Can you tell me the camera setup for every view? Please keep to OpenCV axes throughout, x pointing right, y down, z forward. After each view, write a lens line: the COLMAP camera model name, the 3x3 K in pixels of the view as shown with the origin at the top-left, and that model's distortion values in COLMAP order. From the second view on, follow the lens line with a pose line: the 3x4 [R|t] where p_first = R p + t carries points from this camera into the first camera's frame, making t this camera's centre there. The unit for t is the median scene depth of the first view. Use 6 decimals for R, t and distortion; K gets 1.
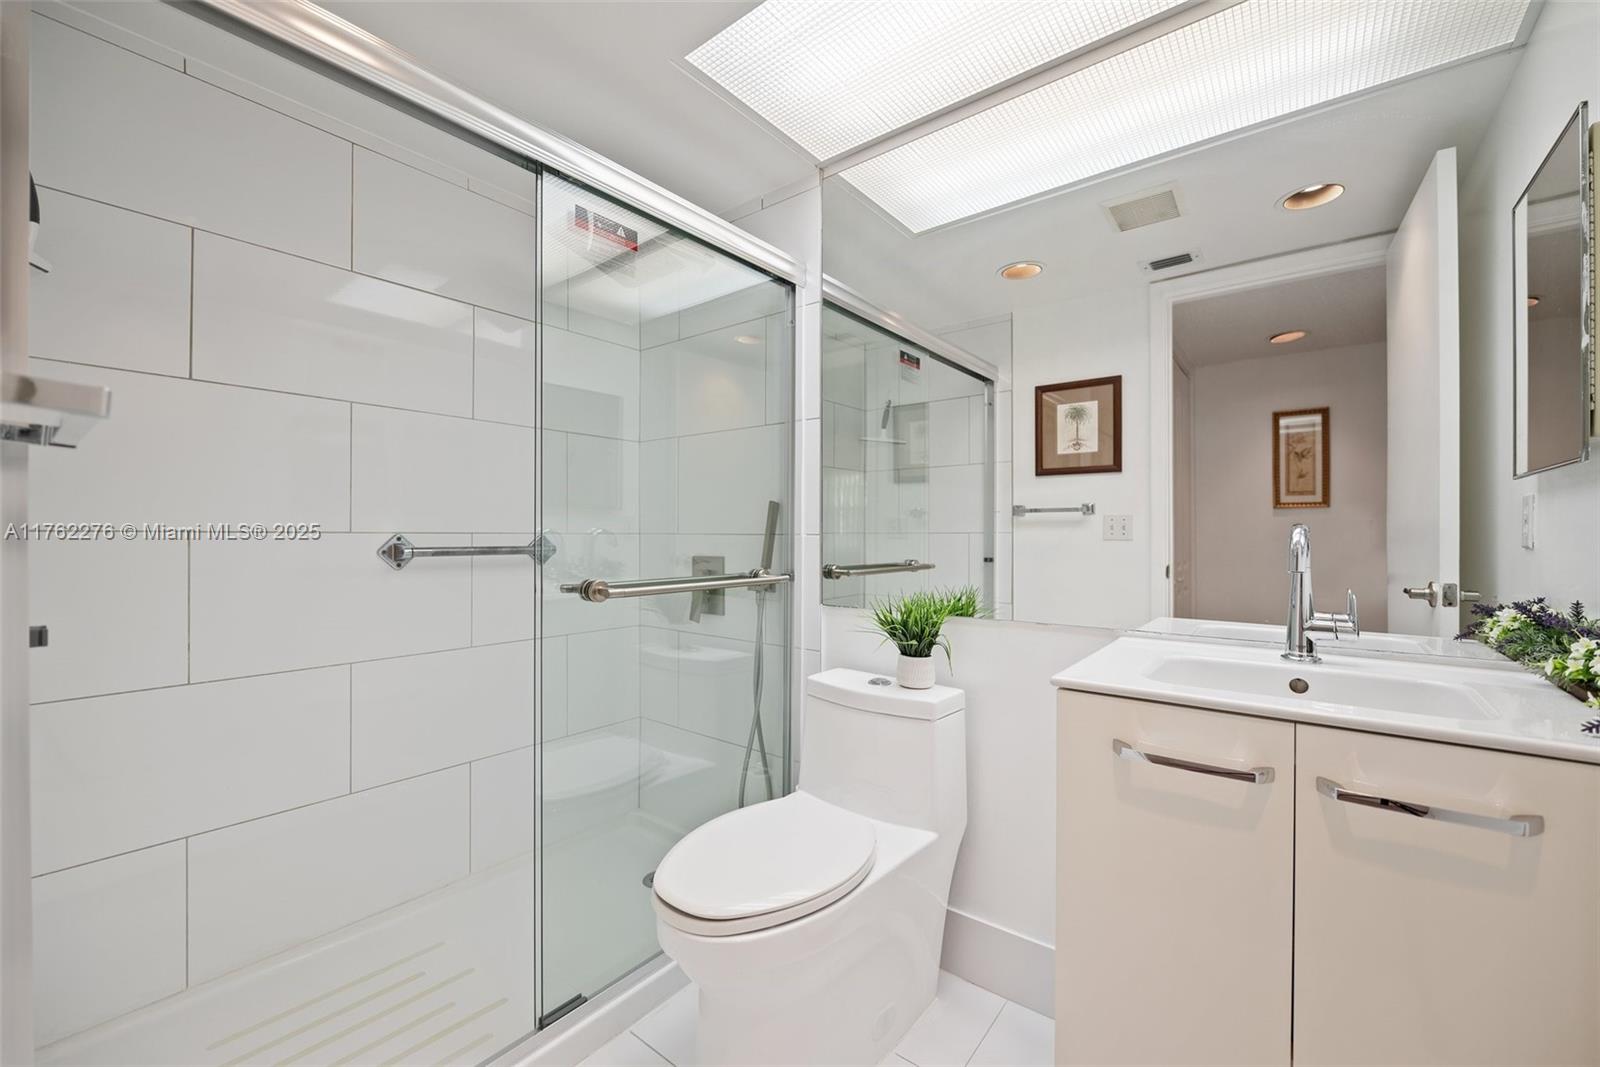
lens RADIAL K [[635.4, 0, 802.4], [0, 635.4, 534.6], [0, 0, 1]] dist [-0.007593, -0.001102]
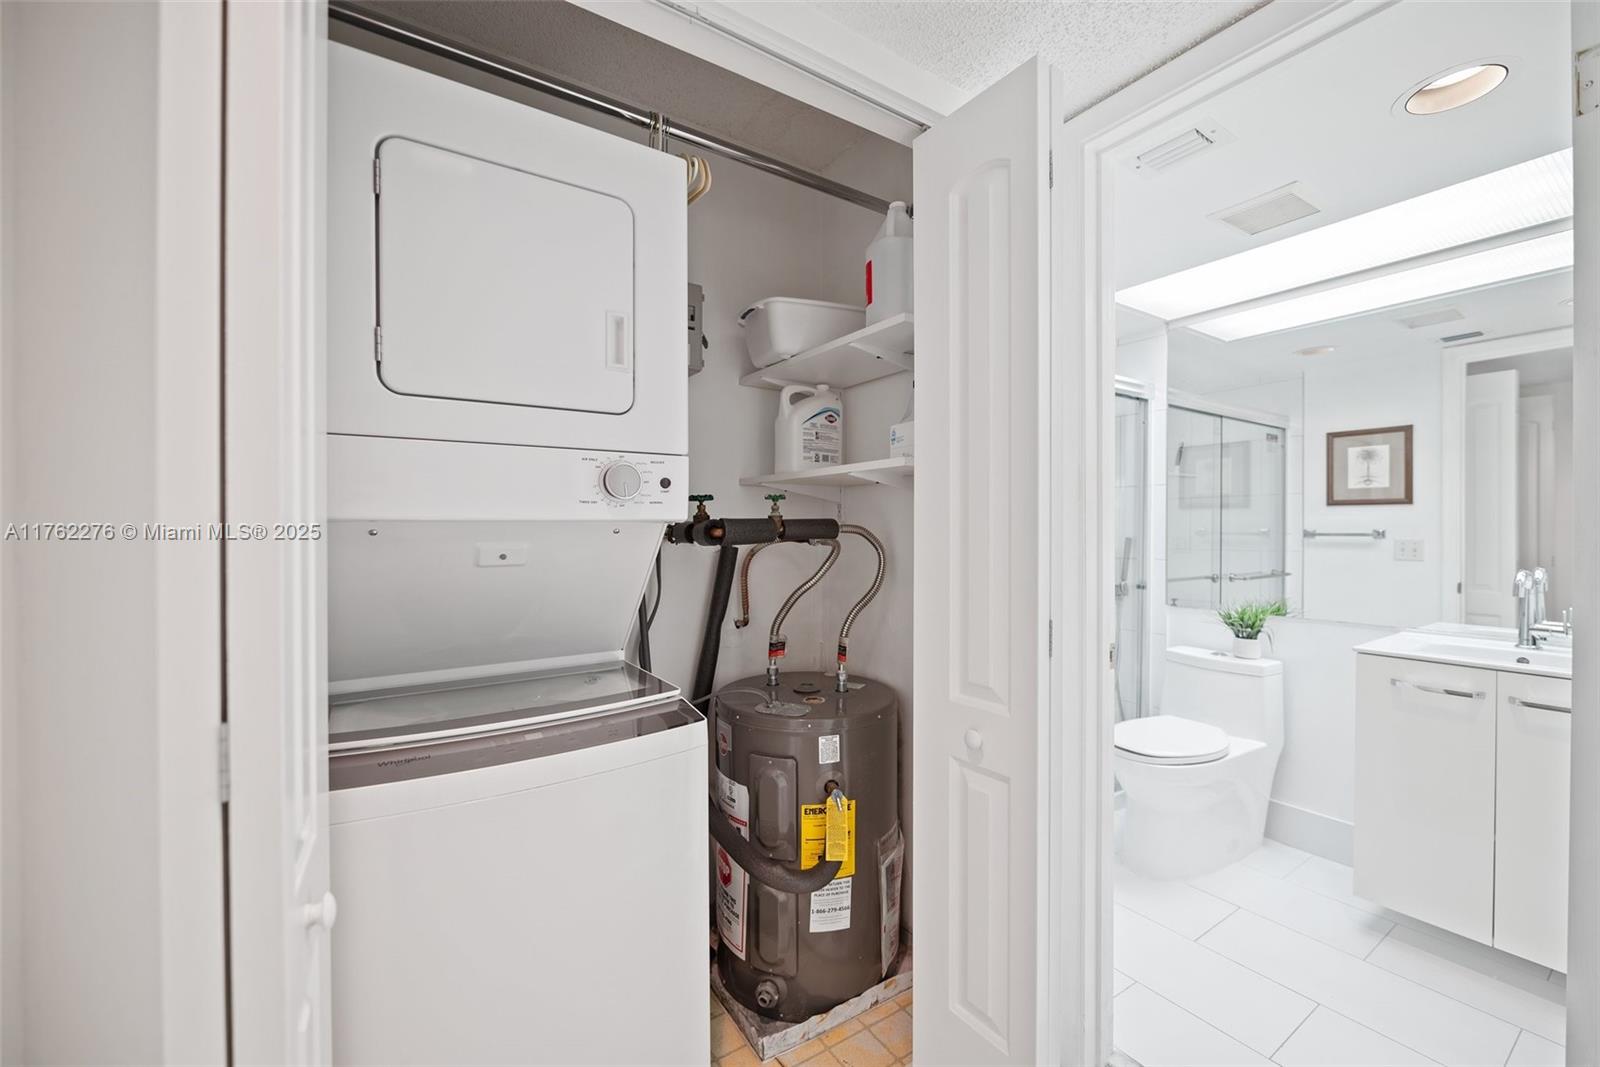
lens RADIAL K [[635.4, 0, 795.3], [0, 635.4, 532.8], [0, 0, 1]] dist [-0.007593, -0.001102]
pose [[0.947336, 0.001826, -0.320235, -0.327999], [0.000074, 0.999982, 0.005919, -0.074015], [0.320240, -0.005631, 0.947320, -0.743986]]
